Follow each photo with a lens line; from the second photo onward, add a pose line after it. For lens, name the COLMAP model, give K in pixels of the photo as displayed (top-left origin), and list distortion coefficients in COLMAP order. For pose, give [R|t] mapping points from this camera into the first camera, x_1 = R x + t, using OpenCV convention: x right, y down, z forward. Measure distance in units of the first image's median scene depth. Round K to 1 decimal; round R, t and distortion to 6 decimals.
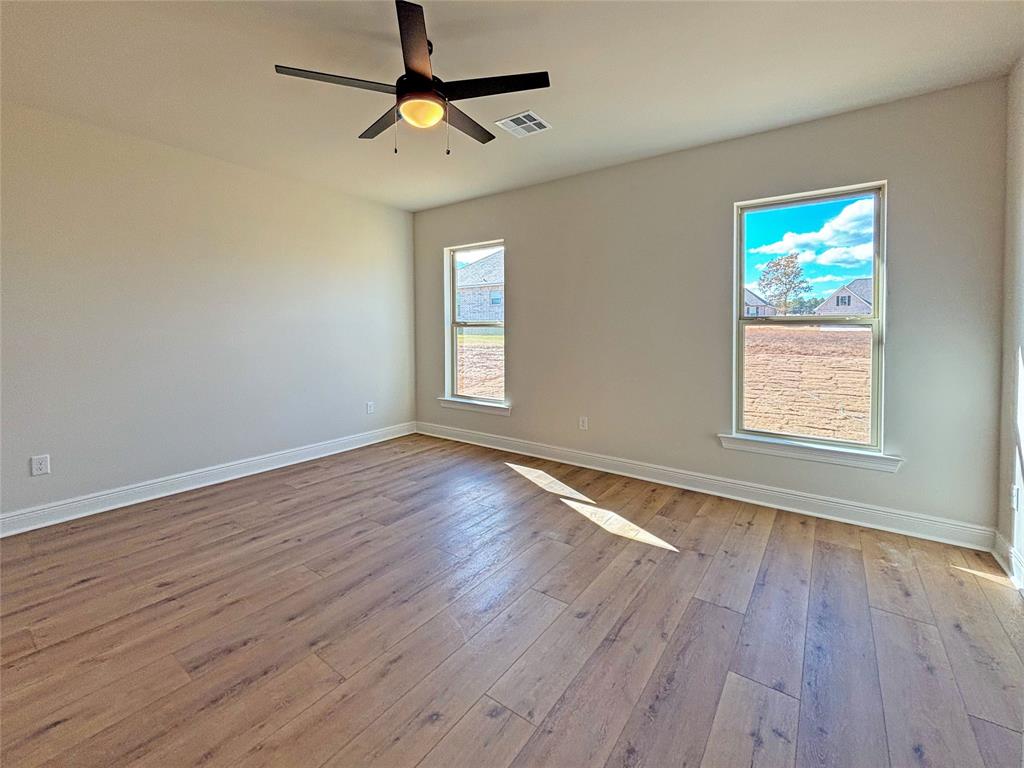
lens RADIAL K [[445.7, 0, 497.2], [0, 445.7, 380.2], [0, 0, 1]] dist [0.000764, -0.000254]
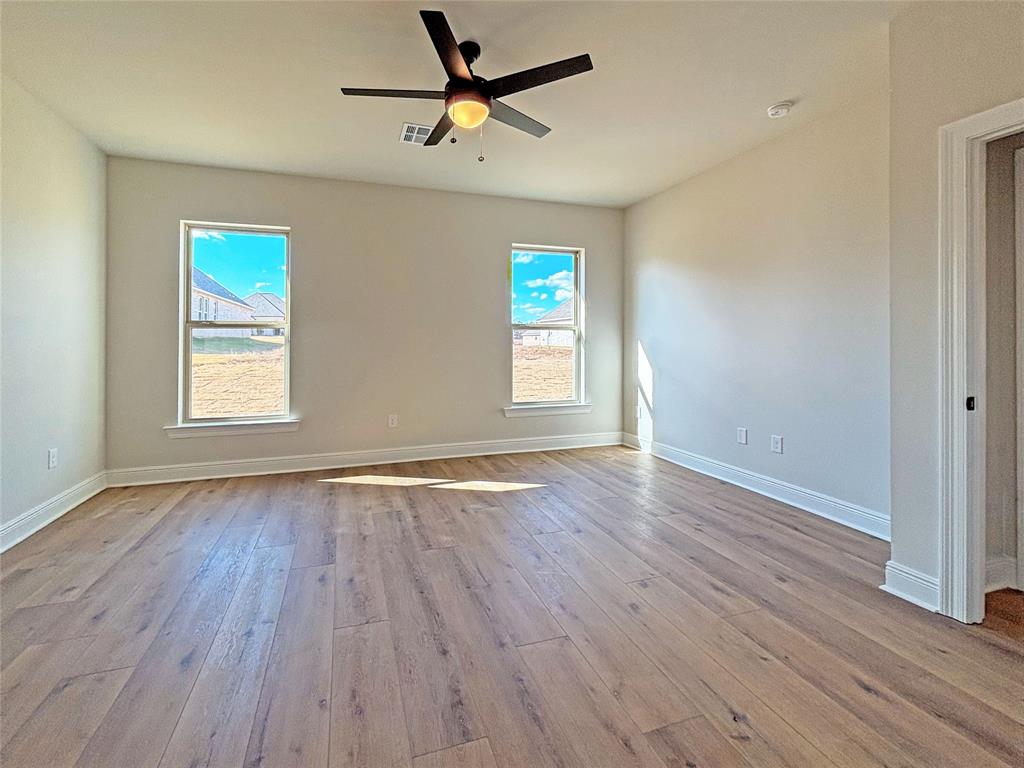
lens RADIAL K [[445.7, 0, 497.2], [0, 445.7, 380.2], [0, 0, 1]] dist [0.000764, -0.000254]
pose [[0.563741, -0.069398, 0.823031, -0.711530], [0.100146, 0.994855, 0.015291, 0.013981], [-0.819858, 0.073803, 0.567791, 0.269454]]
